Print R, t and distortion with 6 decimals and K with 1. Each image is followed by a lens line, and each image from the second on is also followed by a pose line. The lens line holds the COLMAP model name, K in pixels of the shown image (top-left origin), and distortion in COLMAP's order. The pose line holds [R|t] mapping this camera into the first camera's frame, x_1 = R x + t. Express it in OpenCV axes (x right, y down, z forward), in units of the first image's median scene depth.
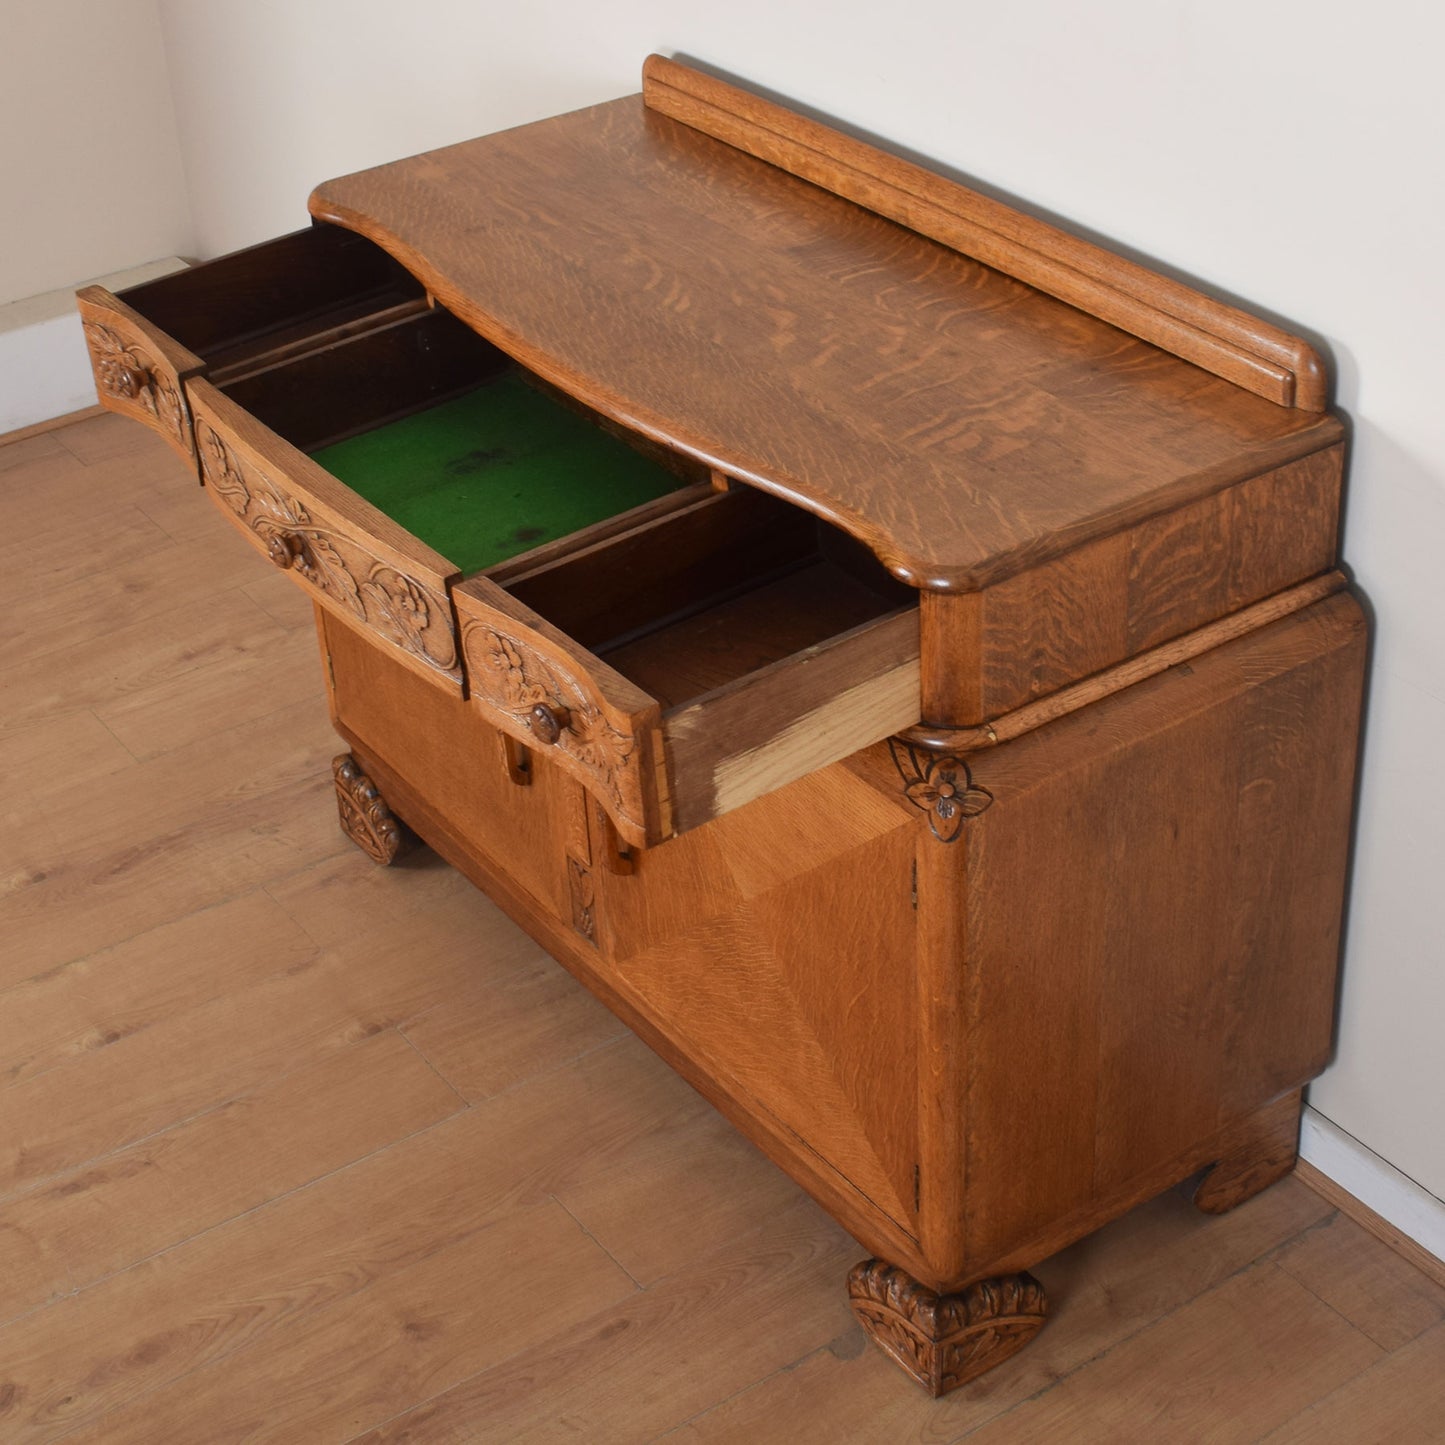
lens RADIAL K [[2702.2, 0, 705.0], [0, 2702.2, 681.7], [0, 0, 1]] dist [-0.093383, 0.000000]
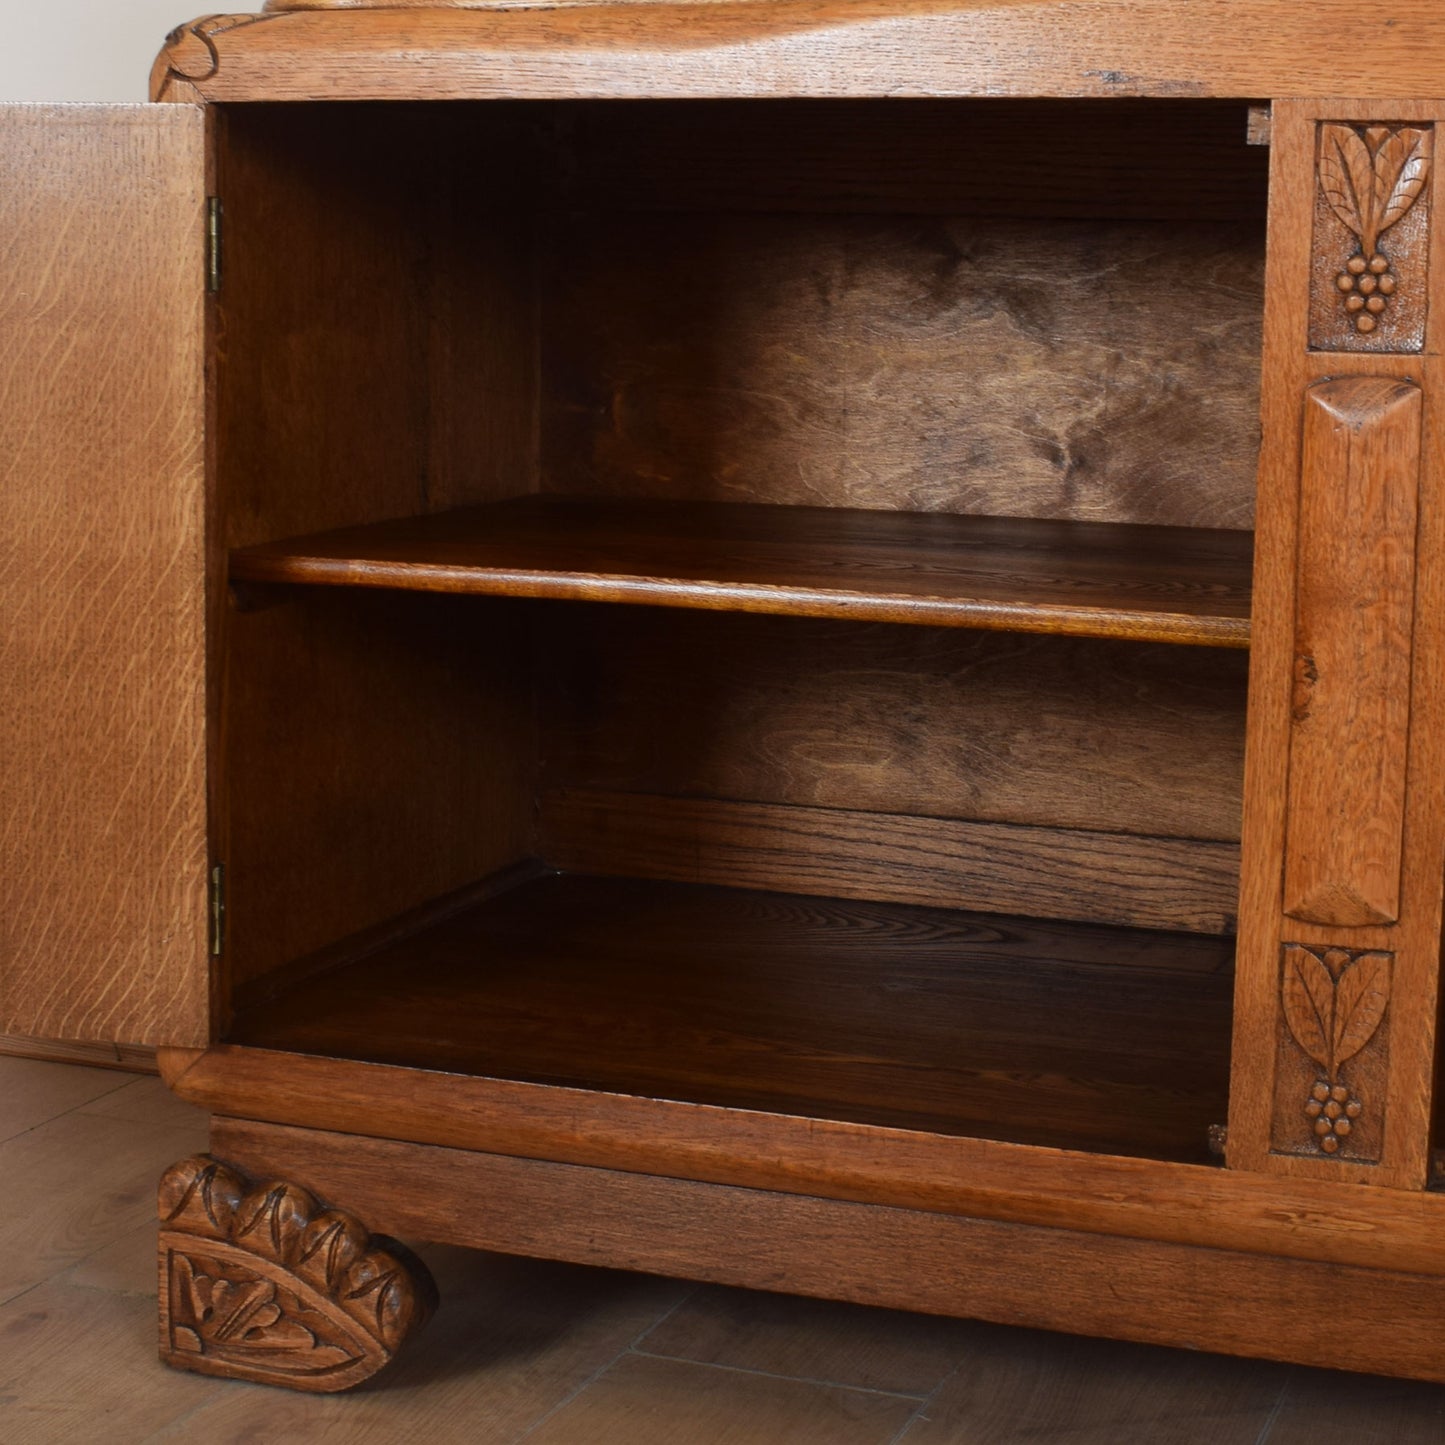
lens RADIAL K [[2979.3, 0, 737.1], [0, 2979.3, 685.4], [0, 0, 1]] dist [-0.090832, 0.000000]
pose [[0.813502, -0.017749, 0.581292, -0.434801], [0.257312, 0.907361, -0.332397, 0.178232], [-0.521542, 0.419978, 0.742706, 0.756369]]
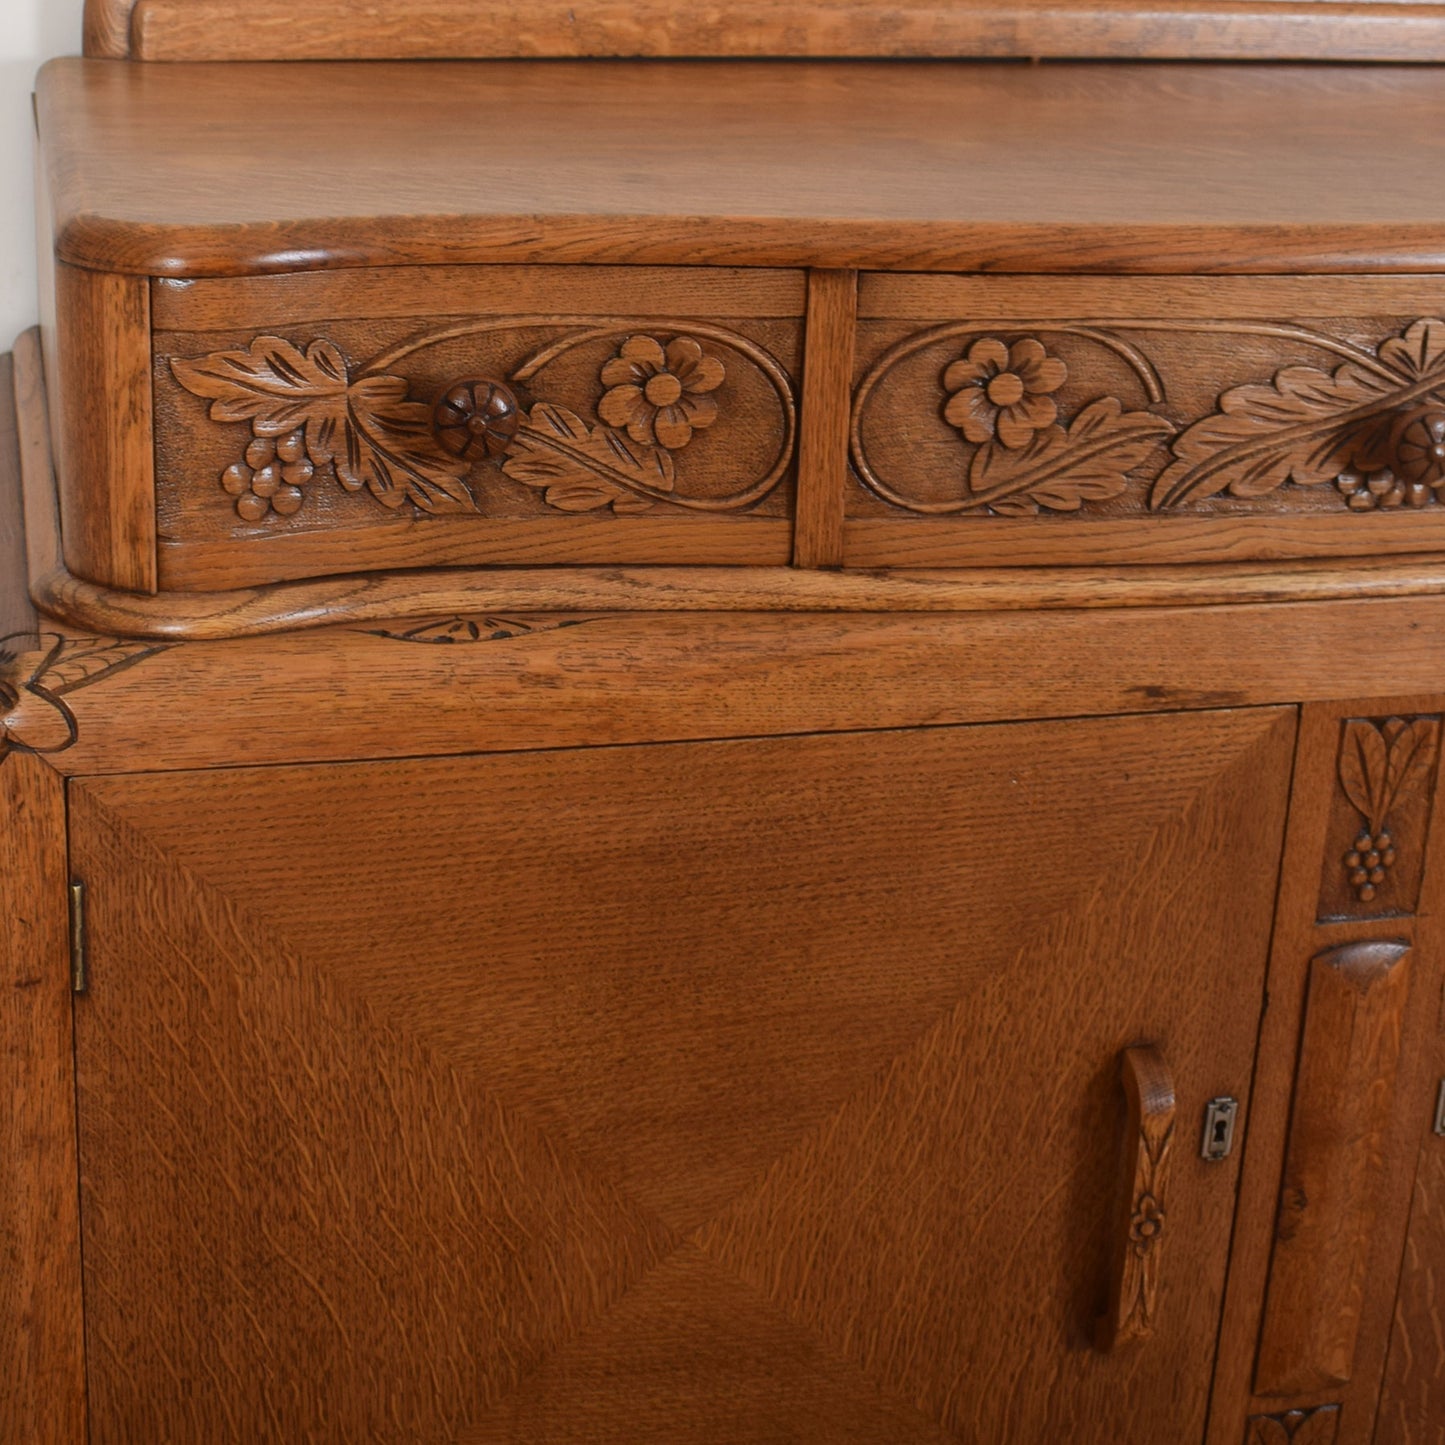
lens RADIAL K [[2643.5, 0, 610.7], [0, 2643.5, 472.5], [0, 0, 1]] dist [-0.091634, 0.000000]
pose [[0.368193, -0.213354, 0.904939, -0.503766], [0.448354, 0.893411, 0.028214, -0.154330], [-0.814501, 0.395345, 0.424606, 0.931173]]
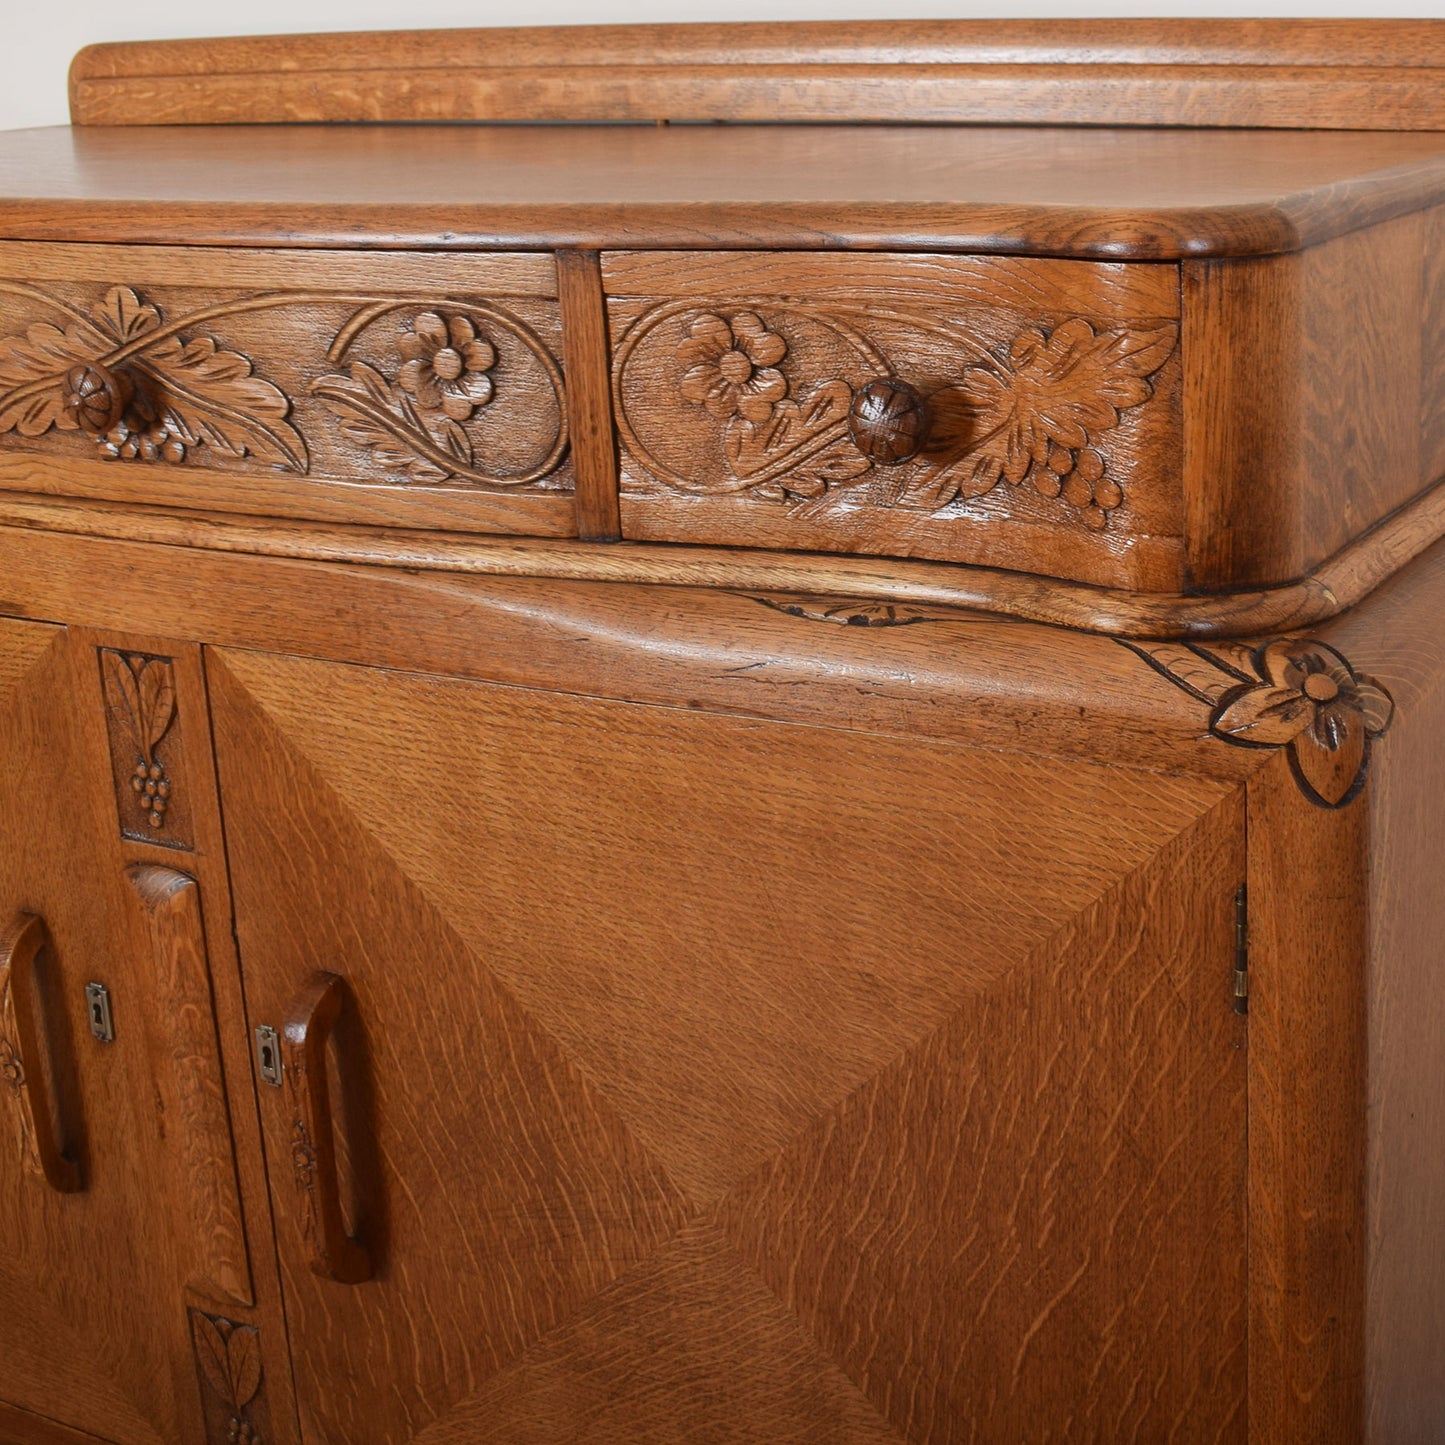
lens RADIAL K [[2391.4, 0, 1054.4], [0, 2391.4, 526.0], [0, 0, 1]] dist [-0.097708, 0.000000]
pose [[0.867249, -0.087355, 0.490151, -0.123297], [0.248285, 0.929217, -0.273698, 0.097518], [-0.431547, 0.359062, 0.827552, 0.579304]]
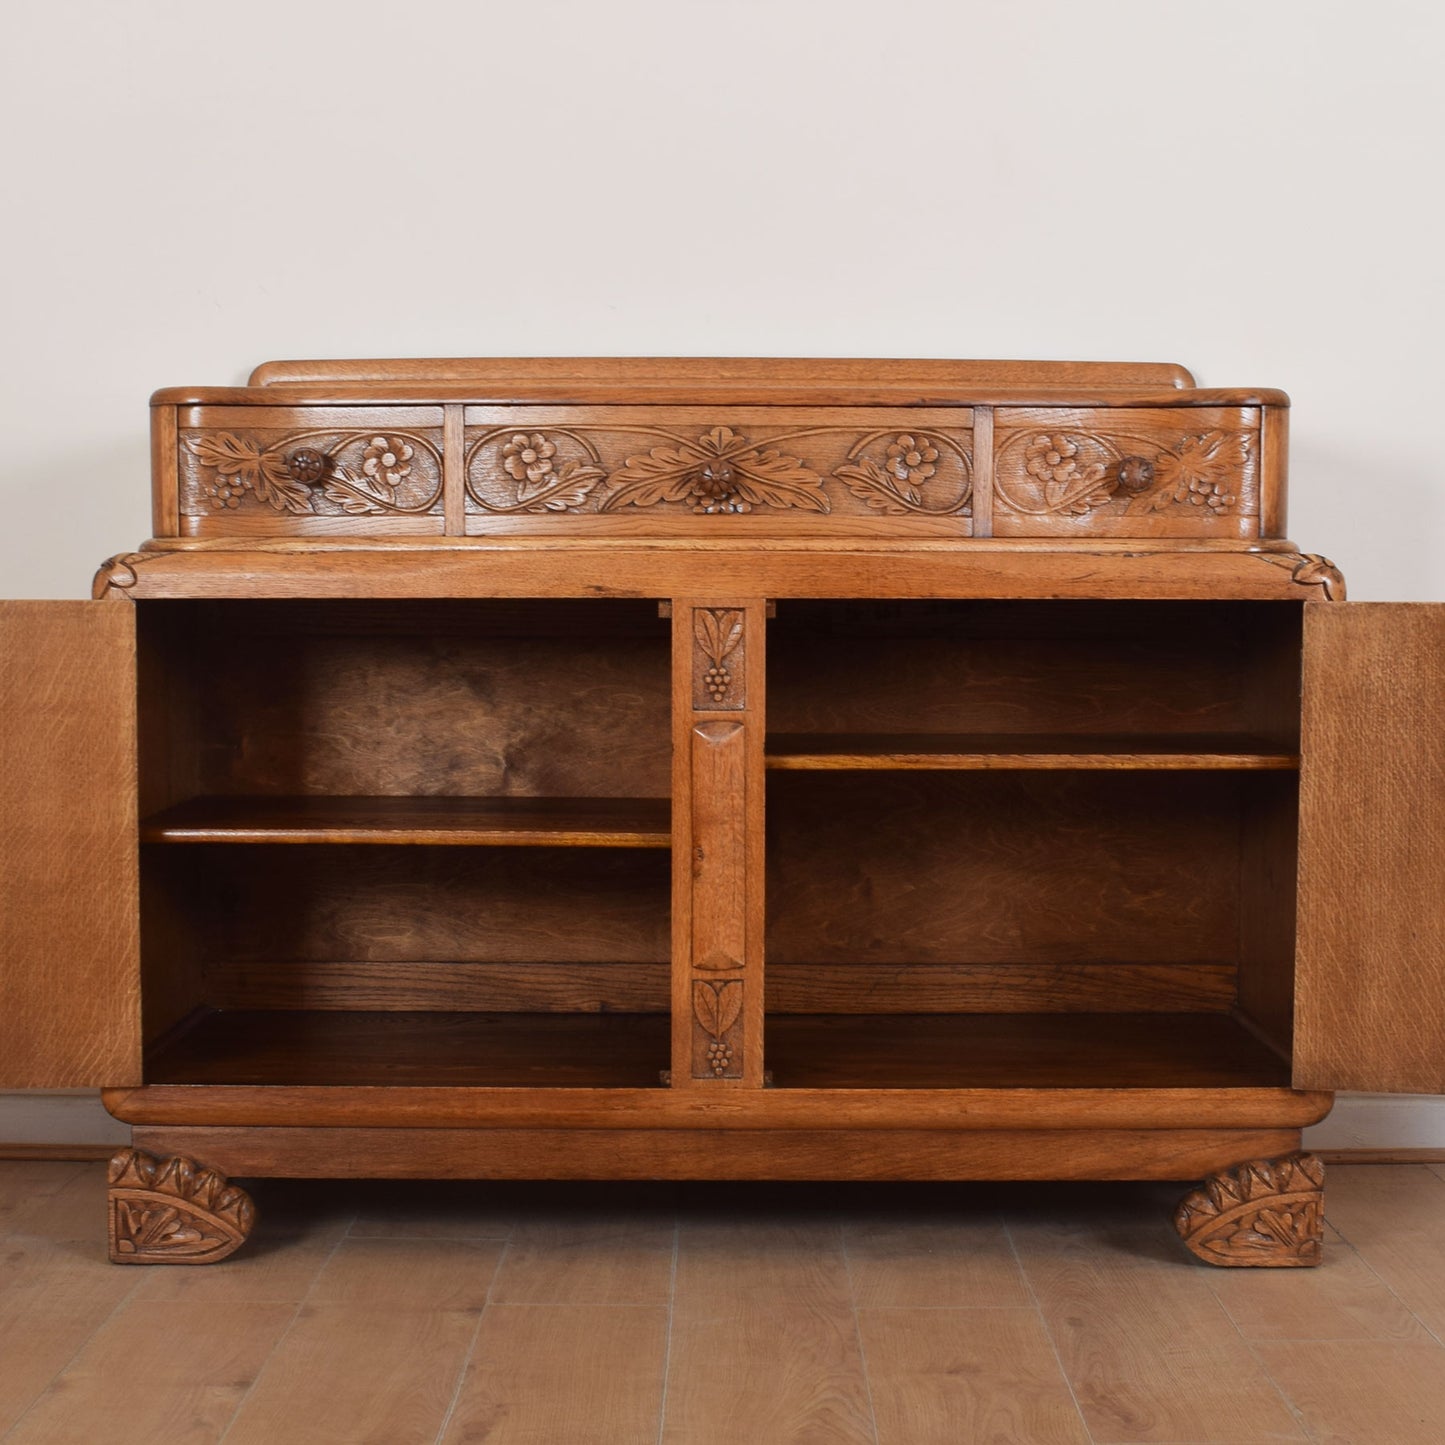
lens RADIAL K [[2702.2, 0, 750.8], [0, 2702.2, 824.3], [0, 0, 1]] dist [-0.093383, 0.000000]
pose [[0.559484, -0.019599, 0.828610, -0.896686], [0.413601, 0.872955, -0.258619, 0.294818], [-0.718270, 0.487407, 0.496510, 0.554400]]
